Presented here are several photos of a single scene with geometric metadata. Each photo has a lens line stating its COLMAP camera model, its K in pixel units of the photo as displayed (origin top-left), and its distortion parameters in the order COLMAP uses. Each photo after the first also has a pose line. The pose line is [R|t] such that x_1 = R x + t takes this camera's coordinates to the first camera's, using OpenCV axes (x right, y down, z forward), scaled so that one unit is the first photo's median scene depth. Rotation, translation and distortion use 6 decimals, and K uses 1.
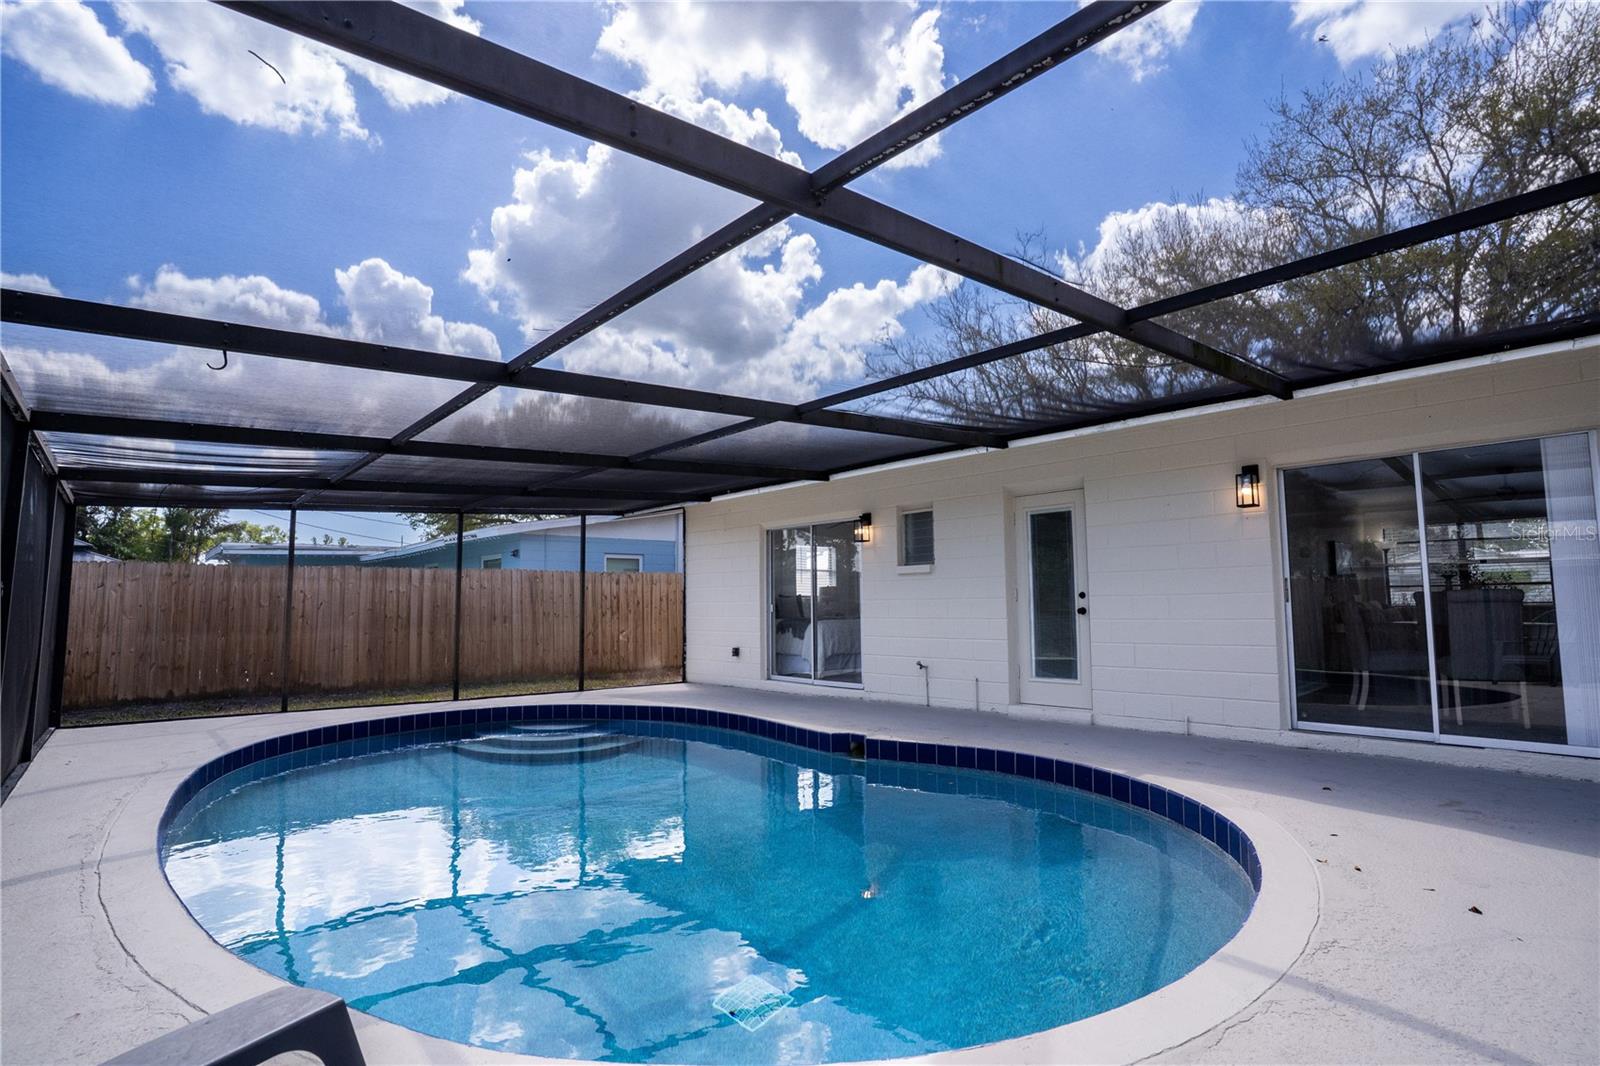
lens RADIAL K [[799.3, 0, 806.4], [0, 799.3, 530.5], [0, 0, 1]] dist [-0.034026, -0.000086]
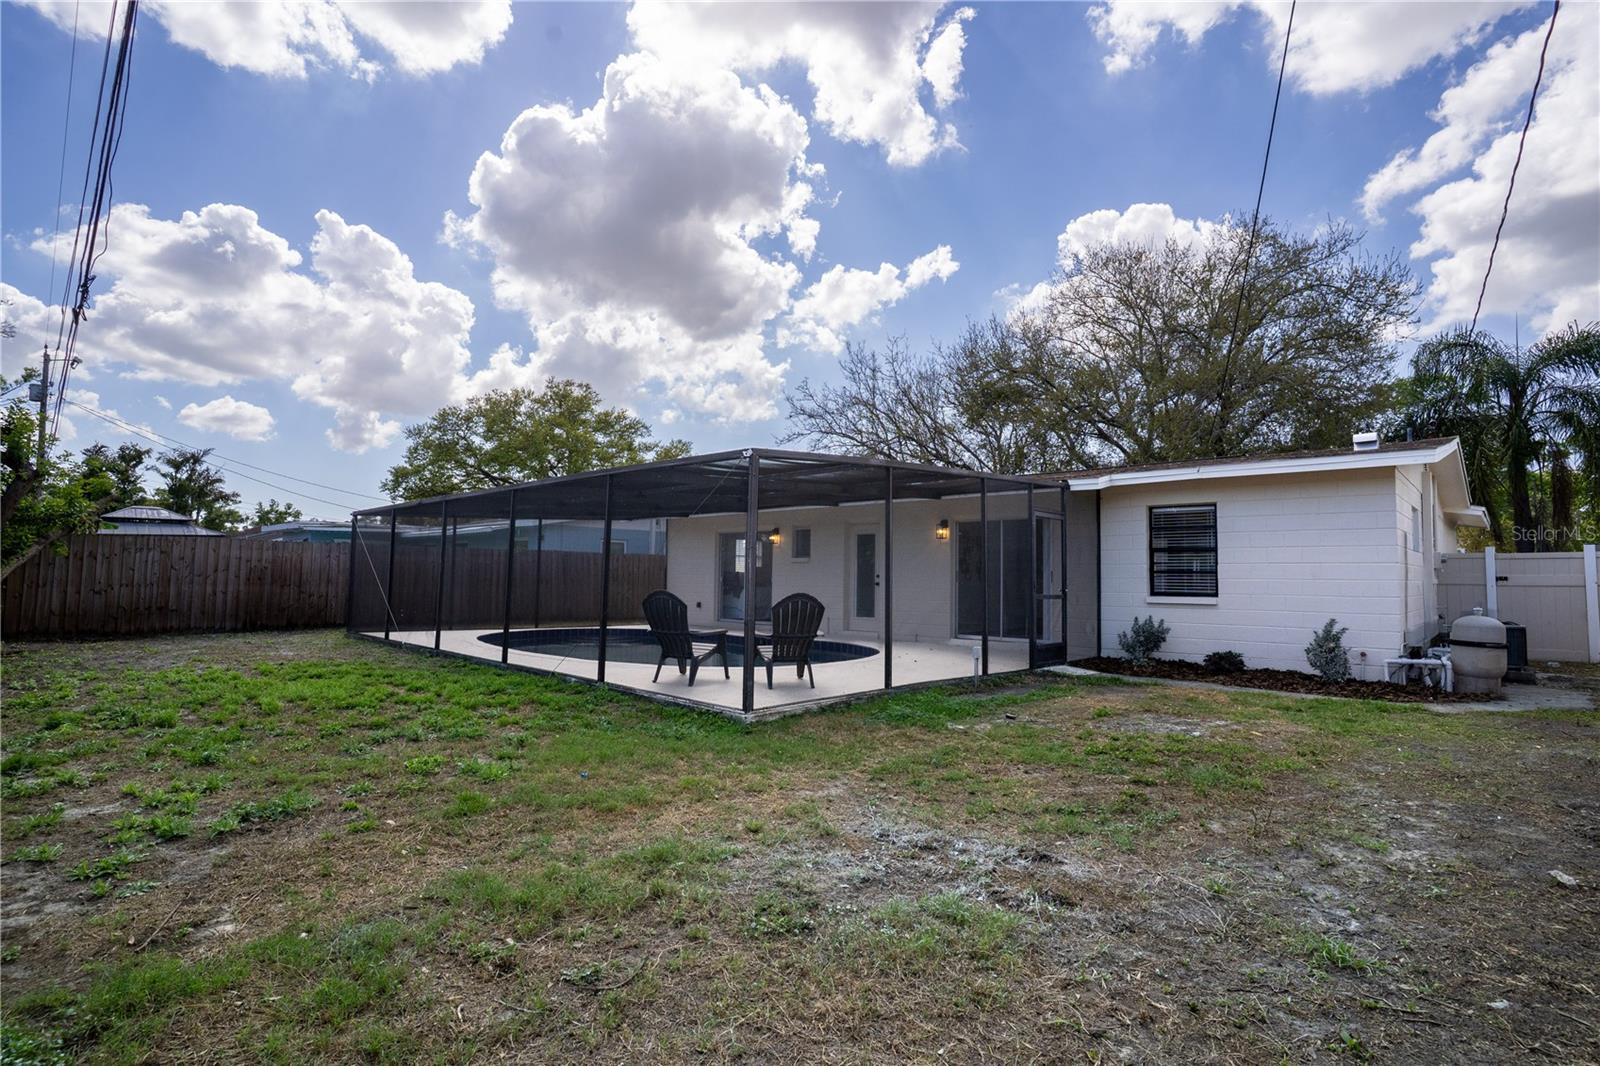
lens RADIAL K [[799.3, 0, 788.6], [0, 799.3, 532.5], [0, 0, 1]] dist [-0.034026, -0.000086]
pose [[0.998000, 0.030412, 0.055422, 0.003309], [-0.032183, 0.998990, 0.031343, -0.071700], [-0.054413, -0.033064, 0.997971, -0.840268]]
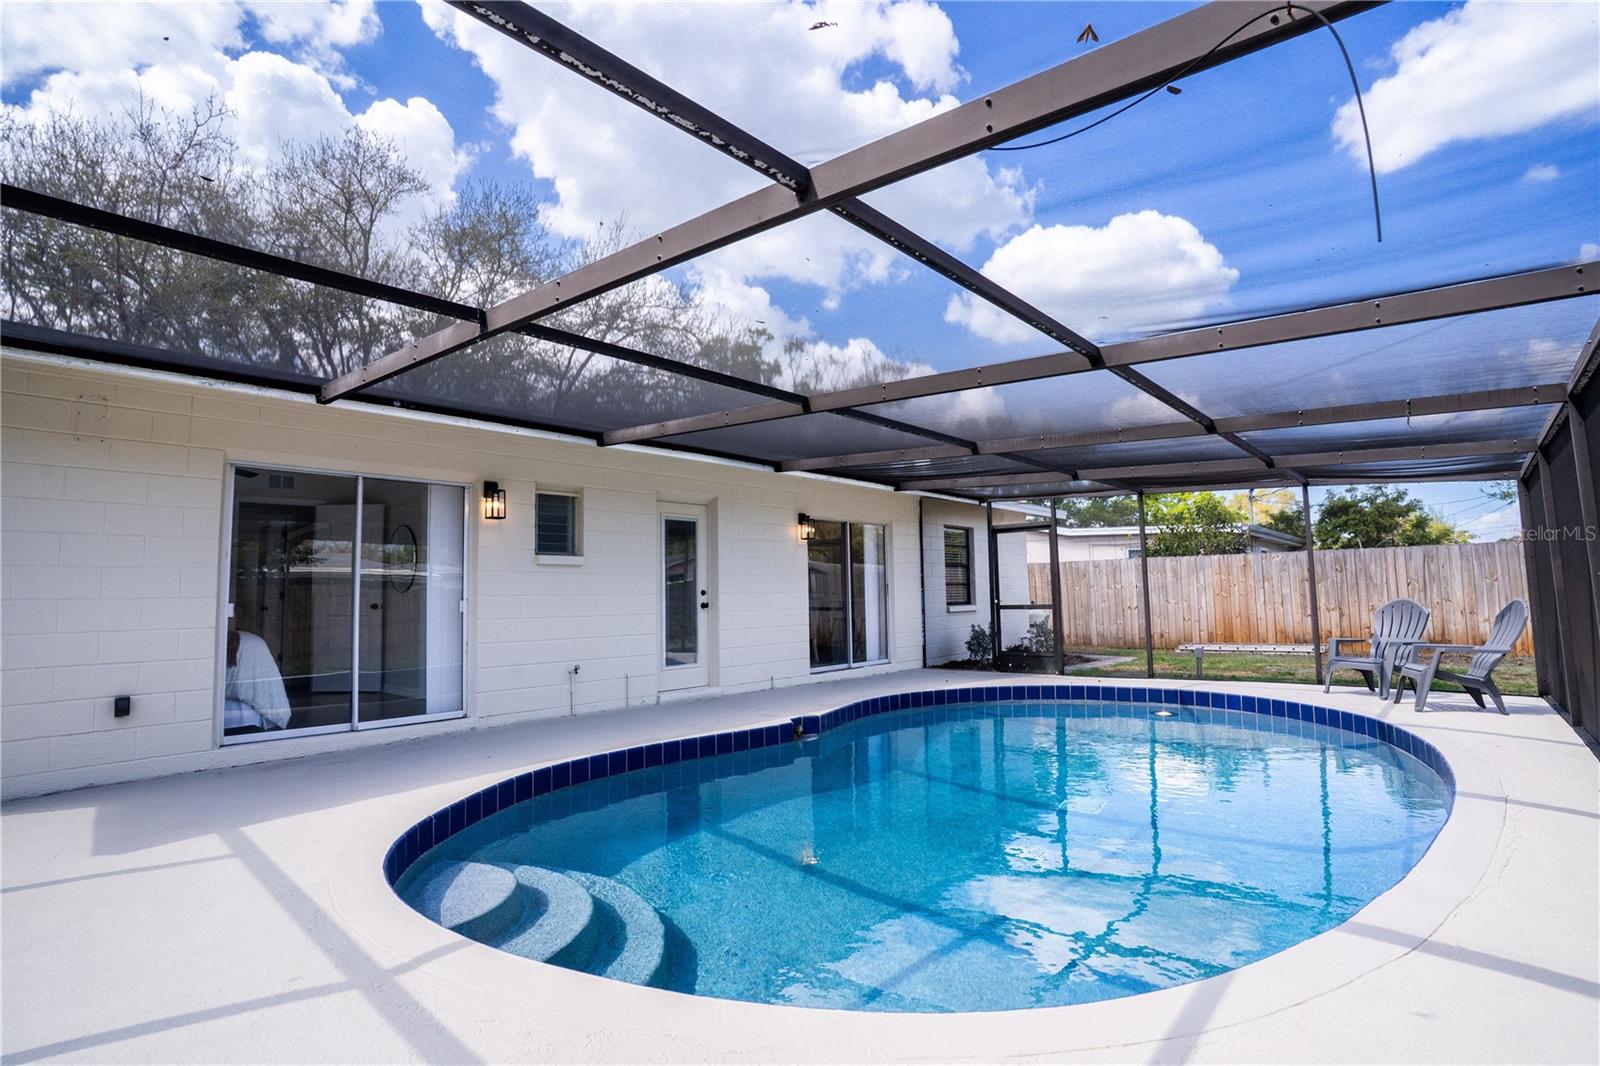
lens RADIAL K [[799.3, 0, 801.2], [0, 799.3, 523.3], [0, 0, 1]] dist [-0.034026, -0.000086]
pose [[-0.111302, 0.104199, 0.988309, -0.736215], [-0.074625, 0.990804, -0.112867, 0.085222], [-0.990981, -0.086314, -0.102502, 0.817167]]
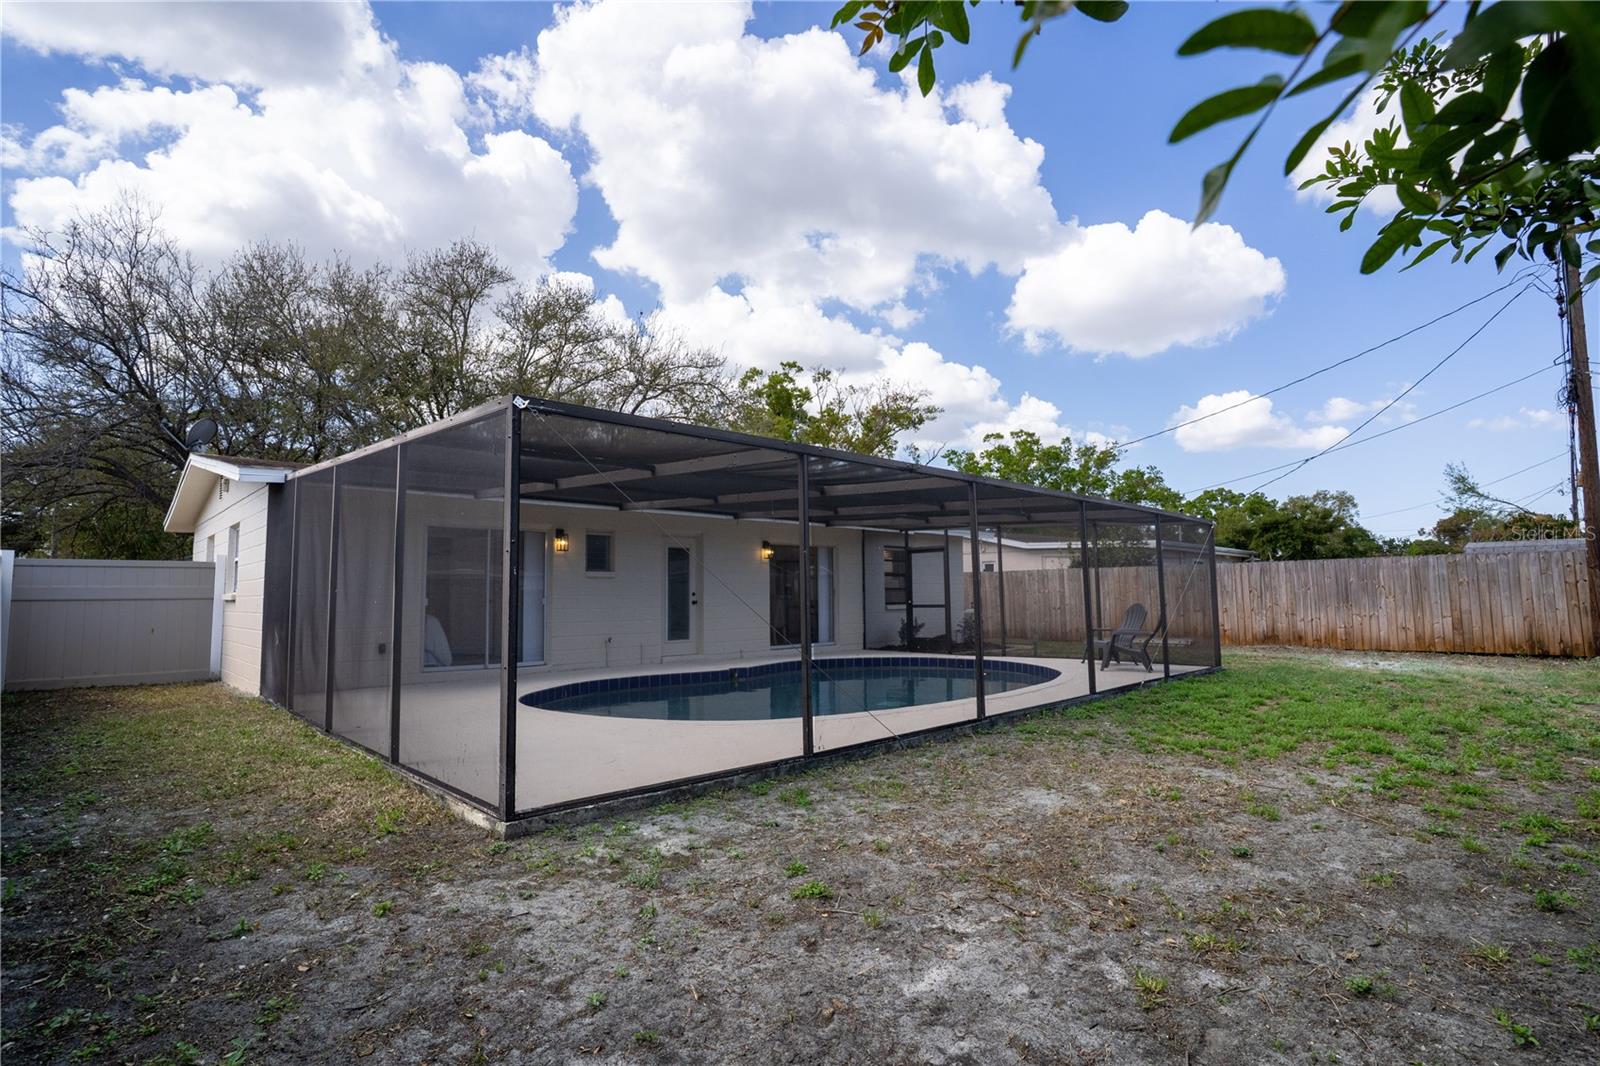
lens RADIAL K [[799.3, 0, 786.2], [0, 799.3, 522.5], [0, 0, 1]] dist [-0.034026, -0.000086]
pose [[-0.013943, 0.106278, 0.994239, -1.286229], [-0.083796, 0.990713, -0.107077, 0.080107], [-0.996385, -0.084806, -0.004908, 0.668078]]
